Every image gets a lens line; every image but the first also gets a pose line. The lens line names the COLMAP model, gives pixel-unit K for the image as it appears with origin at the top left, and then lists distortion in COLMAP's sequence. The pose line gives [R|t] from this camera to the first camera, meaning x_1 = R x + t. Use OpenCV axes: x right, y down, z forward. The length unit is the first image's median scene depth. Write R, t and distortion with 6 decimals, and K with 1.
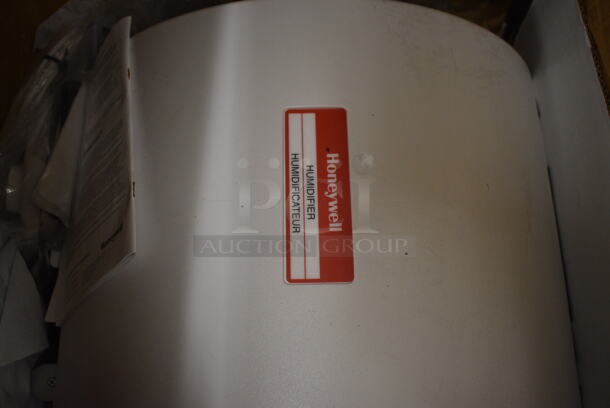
lens RADIAL K [[562.1, 0, 305.0], [0, 562.1, 204.0], [0, 0, 1]] dist [-0.095425, -0.001544]
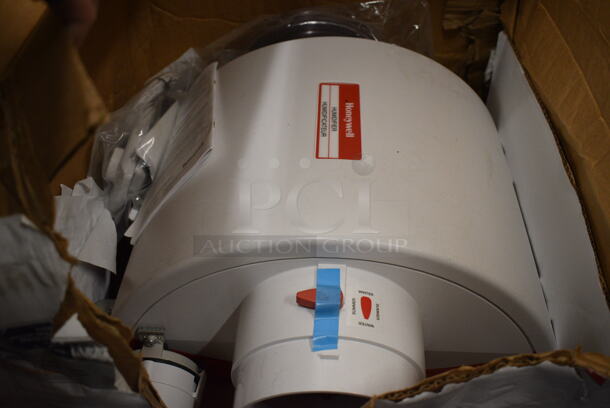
lens RADIAL K [[562.1, 0, 305.0], [0, 562.1, 204.0], [0, 0, 1]] dist [-0.095425, -0.001544]
pose [[0.997773, 0.050312, -0.043788, 0.008710], [-0.064142, 0.903811, -0.423098, 0.785649], [0.018289, 0.424965, 0.905025, -0.251733]]
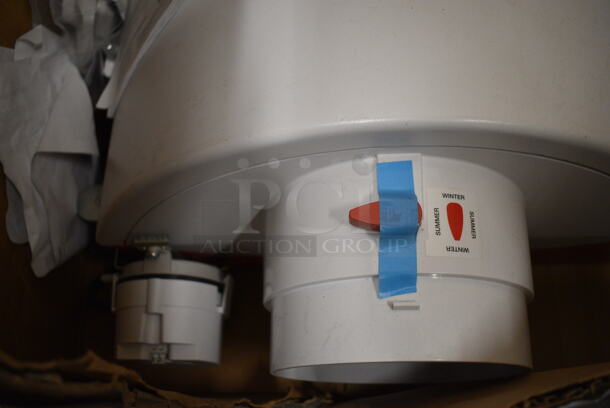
lens RADIAL K [[562.1, 0, 305.0], [0, 562.1, 204.0], [0, 0, 1]] dist [-0.095425, -0.001544]
pose [[0.996256, -0.007057, -0.086162, -0.042629], [0.002117, 0.998355, -0.057297, 0.504842], [0.086424, 0.056901, 0.994632, 0.112125]]
